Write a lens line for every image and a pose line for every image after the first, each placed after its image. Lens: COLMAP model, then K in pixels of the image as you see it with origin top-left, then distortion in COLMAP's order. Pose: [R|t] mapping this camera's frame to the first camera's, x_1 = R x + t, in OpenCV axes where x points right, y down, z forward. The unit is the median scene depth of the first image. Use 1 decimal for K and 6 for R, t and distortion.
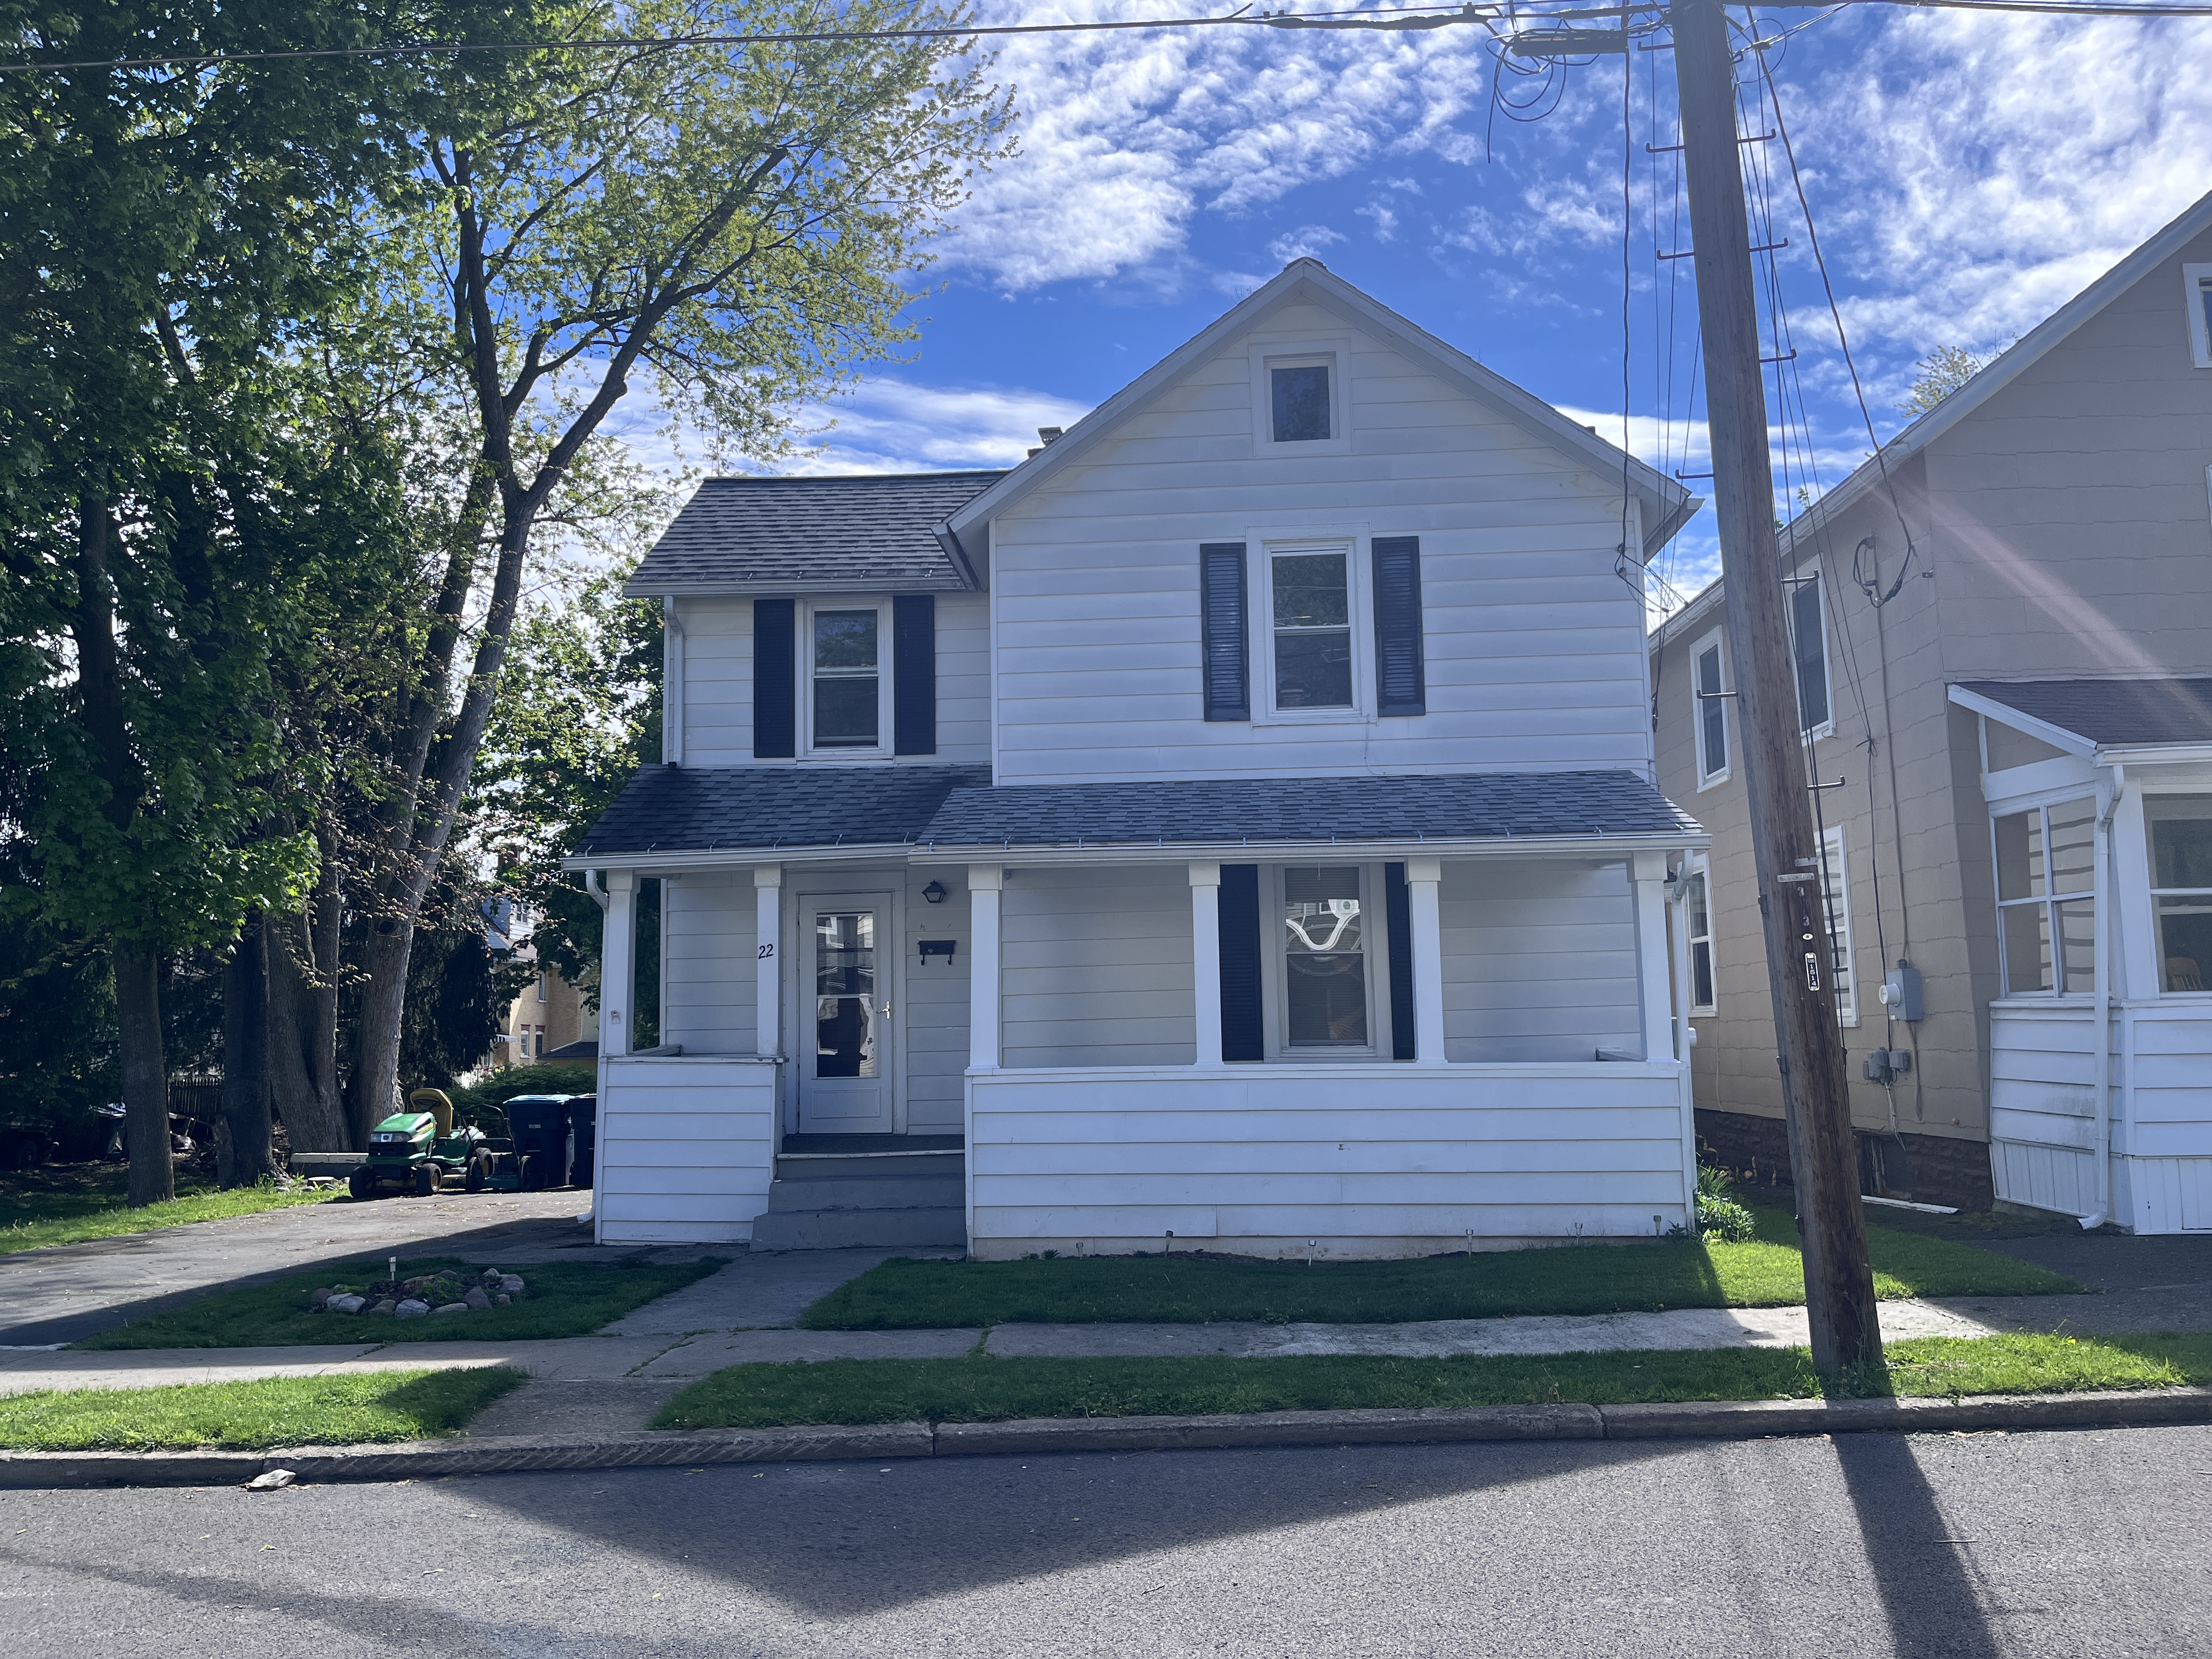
lens RADIAL K [[1678.8, 0, 1048.4], [0, 1678.8, 840.3], [0, 0, 1]] dist [0.062752, -0.081291]
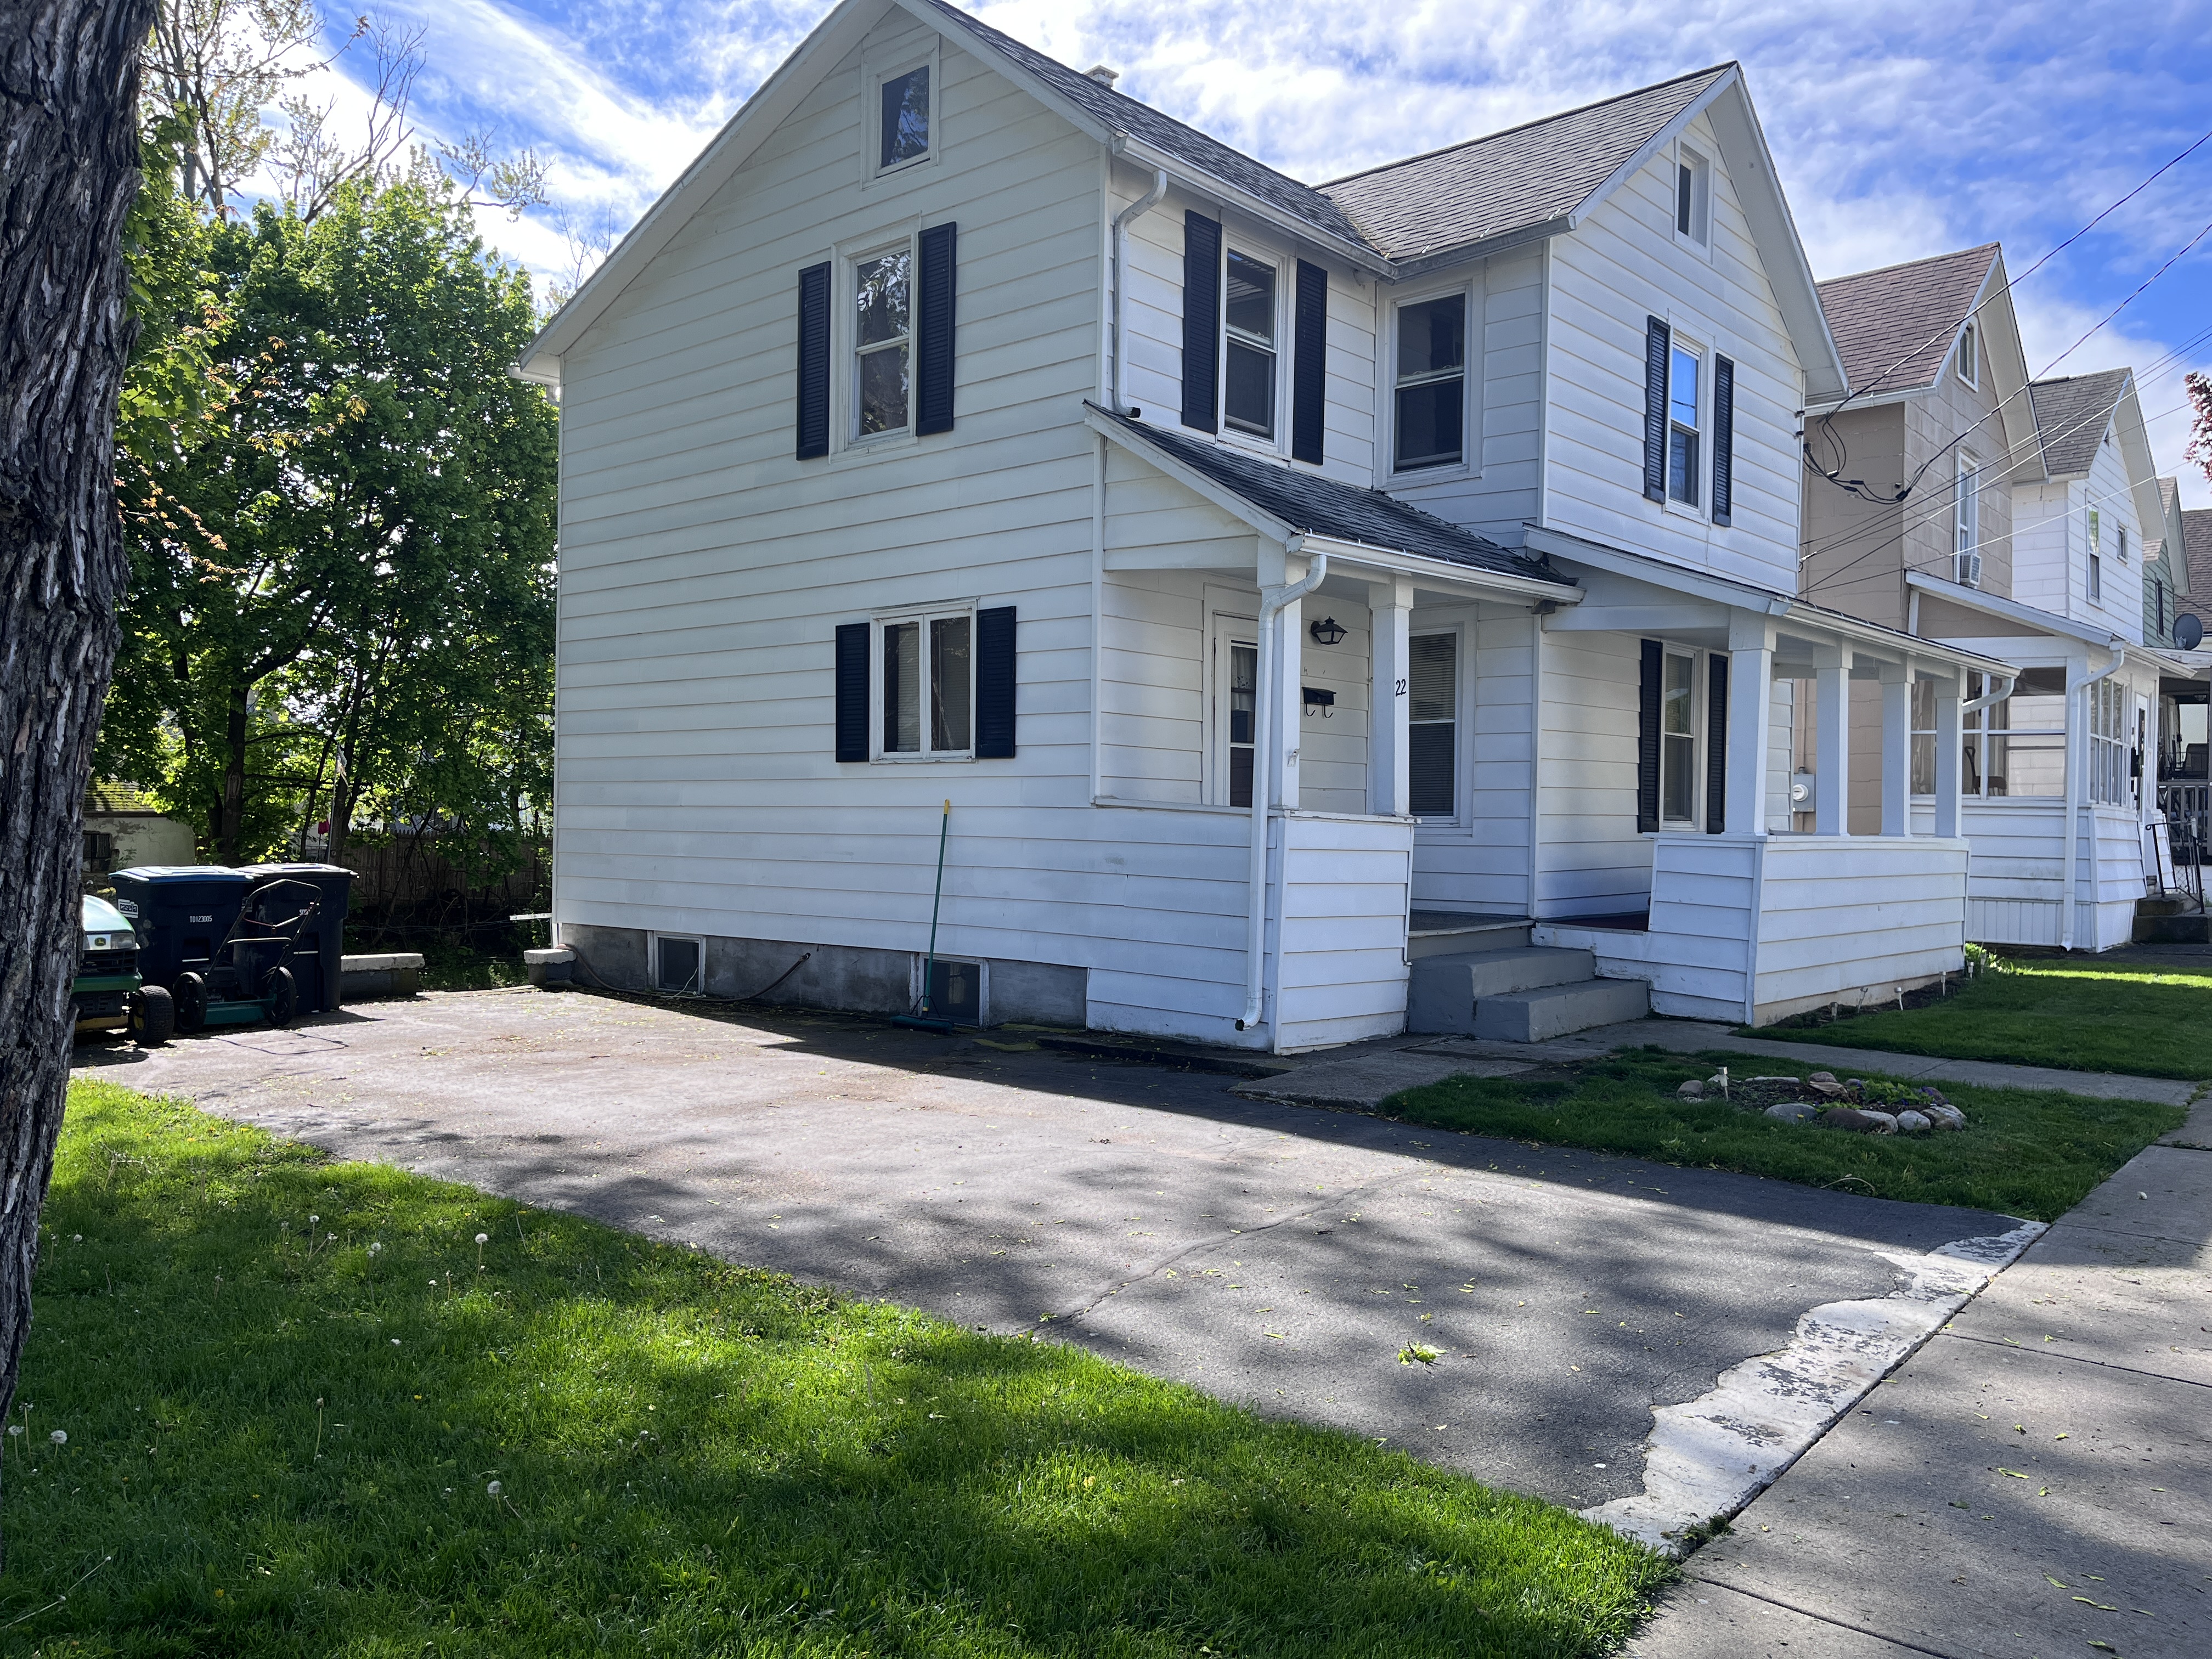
lens RADIAL K [[1678.8, 0, 1094.1], [0, 1678.8, 846.0], [0, 0, 1]] dist [0.062752, -0.081291]
pose [[0.601708, 0.012954, 0.798611, -0.804943], [-0.114411, 0.990955, 0.070128, 0.090748], [-0.790479, -0.133567, 0.597748, 0.554853]]
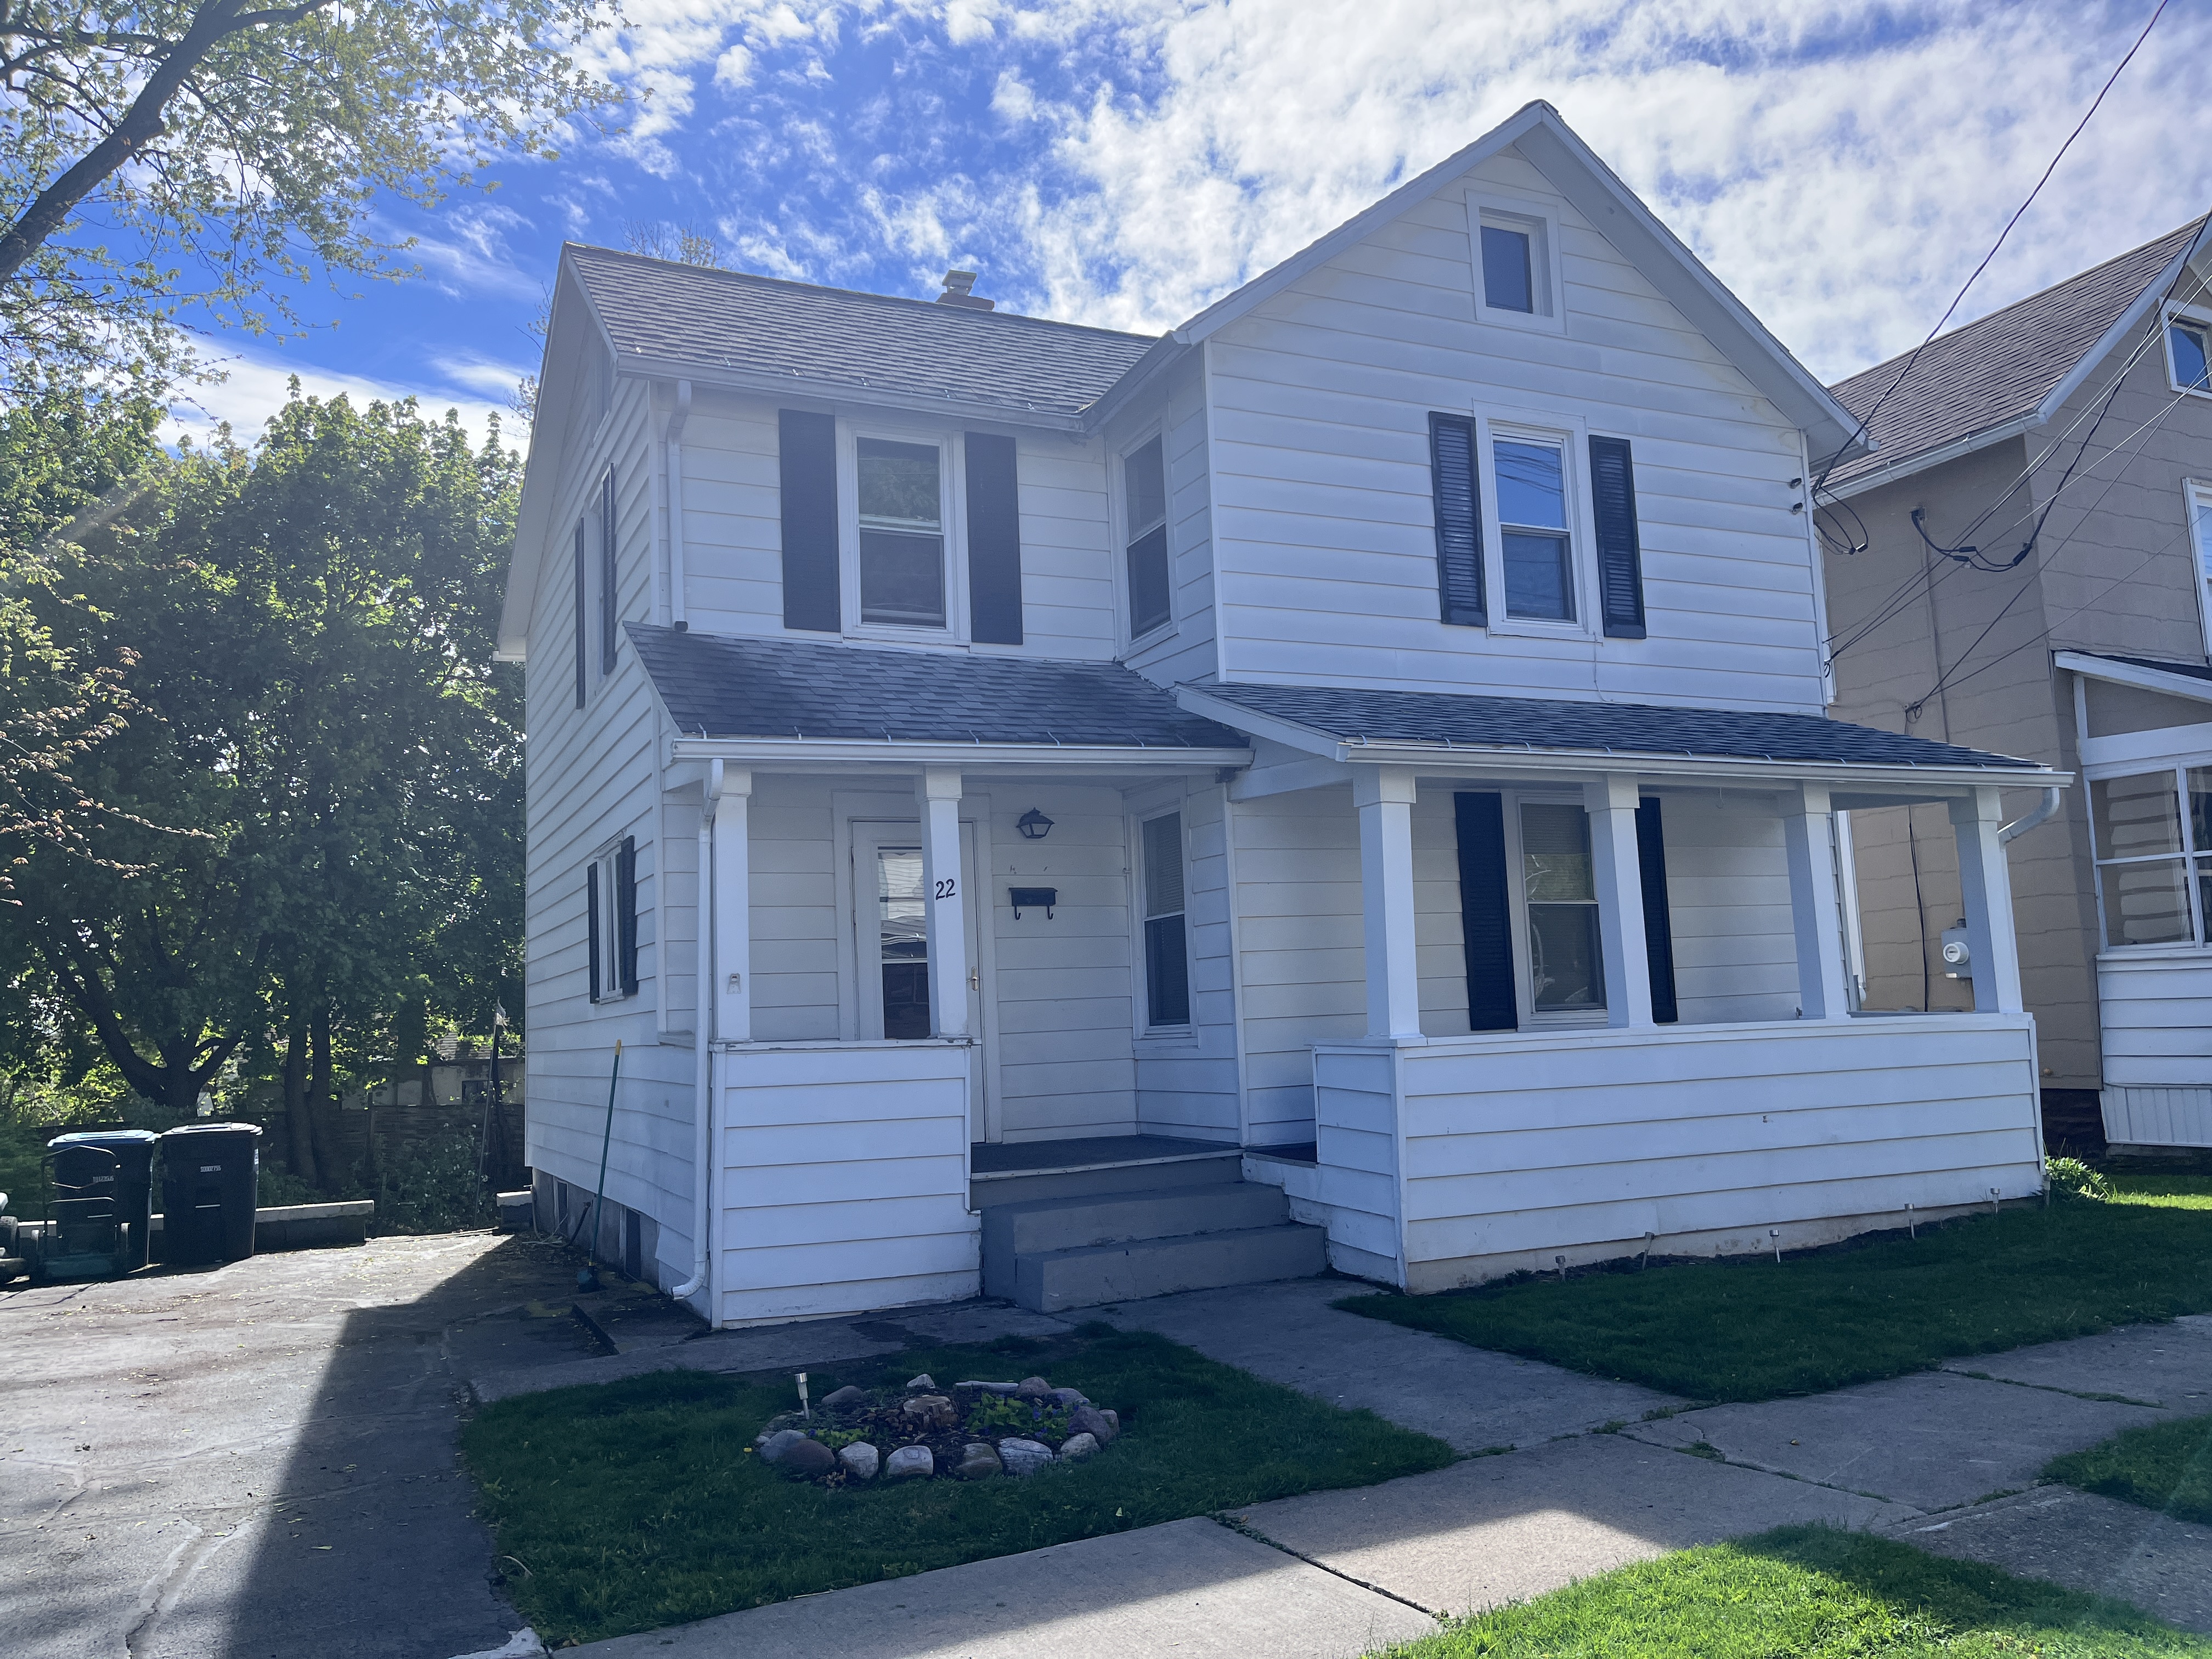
lens RADIAL K [[1678.8, 0, 1070.8], [0, 1678.8, 848.9], [0, 0, 1]] dist [0.062752, -0.081291]
pose [[0.872467, 0.032748, 0.487575, -0.415458], [-0.029487, 0.999462, -0.014364, 0.051342], [-0.487783, -0.001845, 0.872963, 0.319349]]
